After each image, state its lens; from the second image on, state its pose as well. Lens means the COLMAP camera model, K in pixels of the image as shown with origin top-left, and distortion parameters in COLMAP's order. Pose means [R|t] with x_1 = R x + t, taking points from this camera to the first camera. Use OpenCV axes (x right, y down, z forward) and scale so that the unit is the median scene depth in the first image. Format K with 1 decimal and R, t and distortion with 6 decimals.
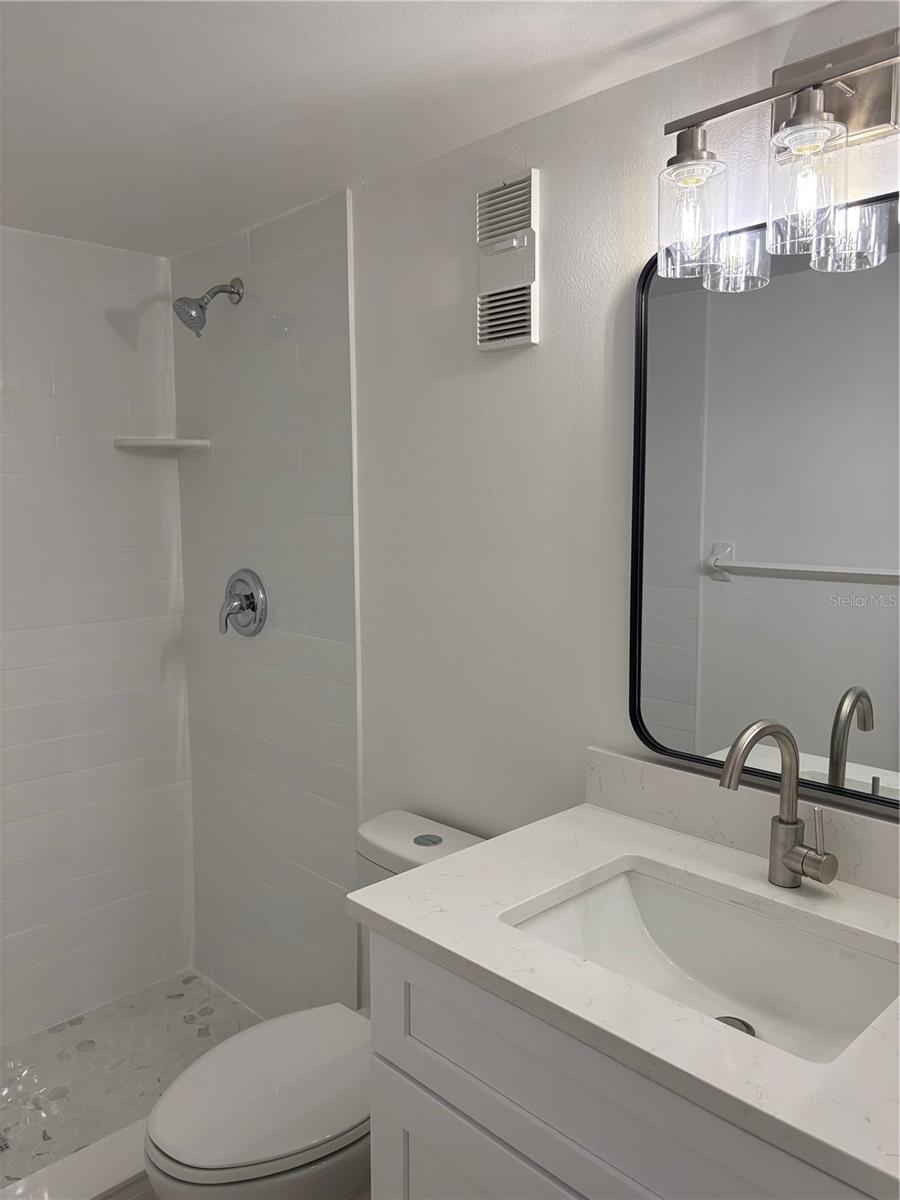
lens RADIAL K [[897.1, 0, 446.7], [0, 897.1, 617.5], [0, 0, 1]] dist [0.080901, -0.094555]
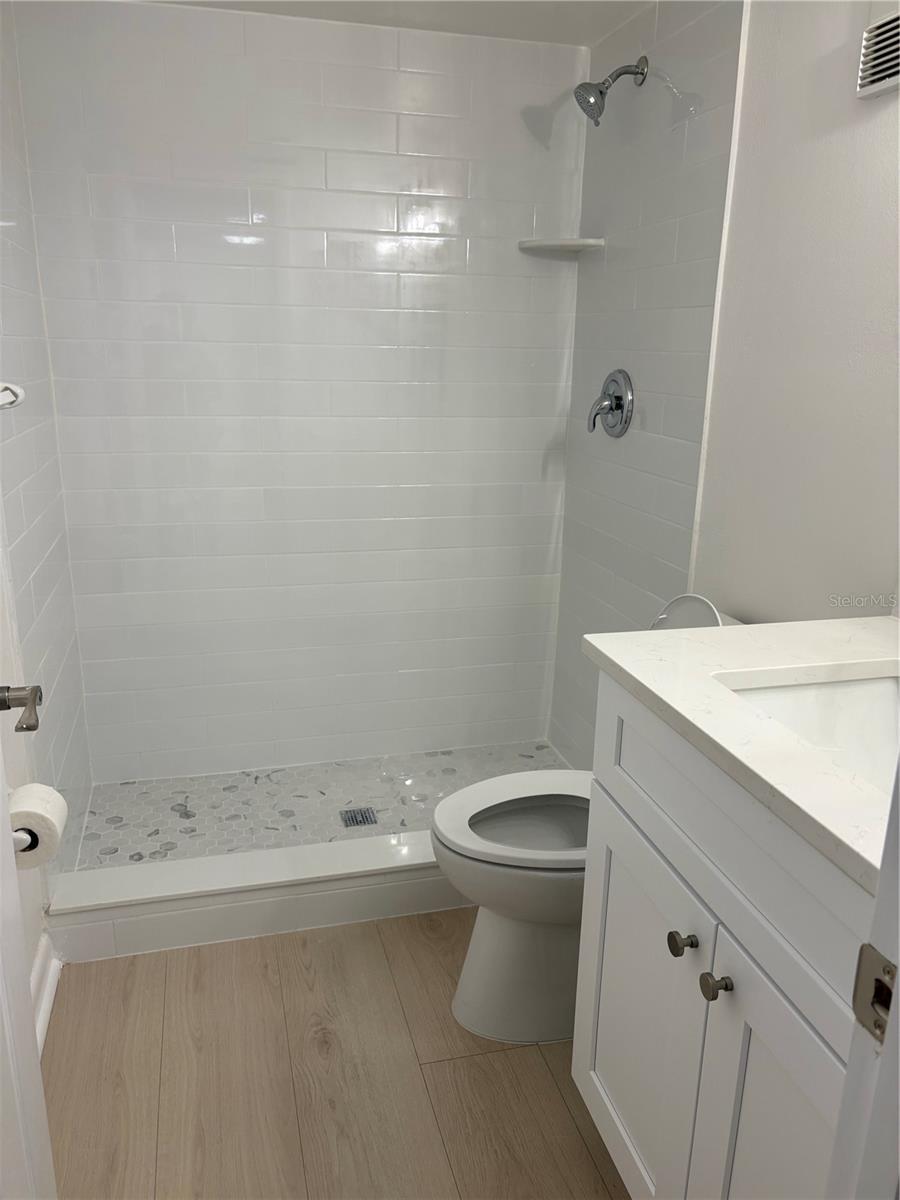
lens RADIAL K [[906.1, 0, 443.2], [0, 906.1, 614.1], [0, 0, 1]] dist [0.053381, -0.047045]
pose [[0.866560, 0.159600, -0.472866, 0.137203], [-0.084031, 0.980620, 0.176984, 0.052602], [0.491948, -0.113632, 0.863177, -0.020122]]
